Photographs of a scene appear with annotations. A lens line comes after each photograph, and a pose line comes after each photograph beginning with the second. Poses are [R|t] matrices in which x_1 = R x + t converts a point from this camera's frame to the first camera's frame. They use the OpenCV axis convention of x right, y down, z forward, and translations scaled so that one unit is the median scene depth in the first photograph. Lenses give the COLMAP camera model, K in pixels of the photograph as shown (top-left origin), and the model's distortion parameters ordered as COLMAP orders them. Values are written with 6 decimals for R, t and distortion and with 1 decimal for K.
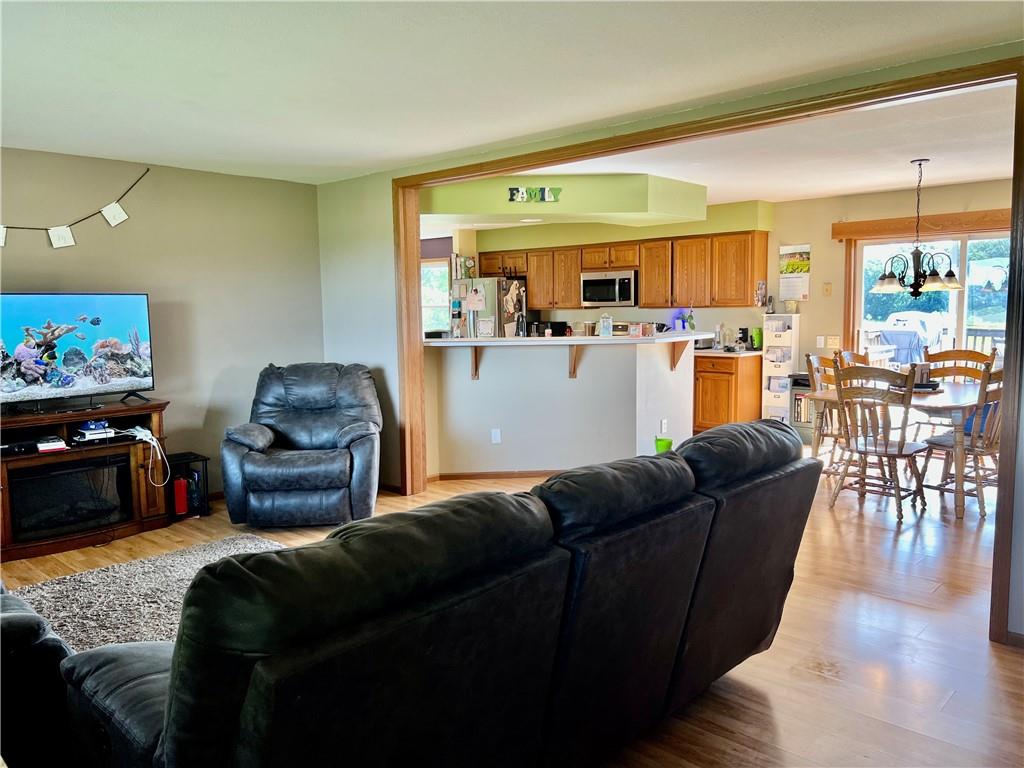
lens RADIAL K [[775.6, 0, 513.2], [0, 775.6, 377.9], [0, 0, 1]] dist [0.047173, -0.041996]
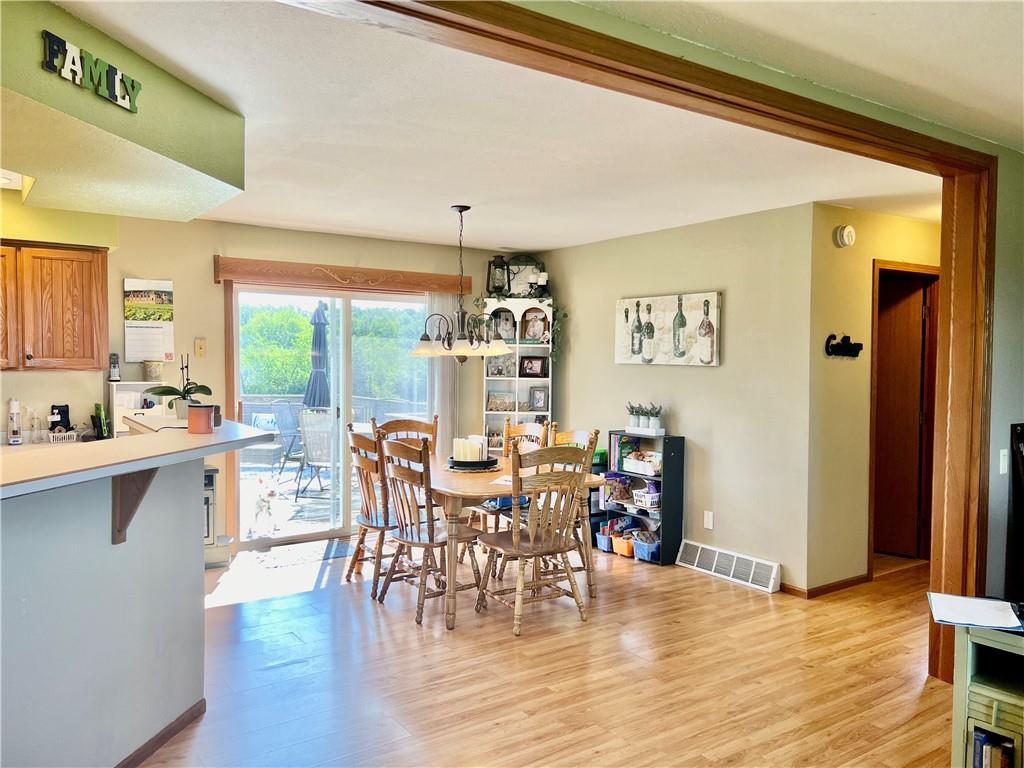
lens RADIAL K [[775.6, 0, 506.2], [0, 775.6, 383.8], [0, 0, 1]] dist [0.047173, -0.041996]
pose [[0.221664, -0.014563, 0.975014, -0.227015], [0.078354, 0.996921, -0.002924, -0.054170], [-0.971970, 0.077044, 0.222123, 0.556686]]
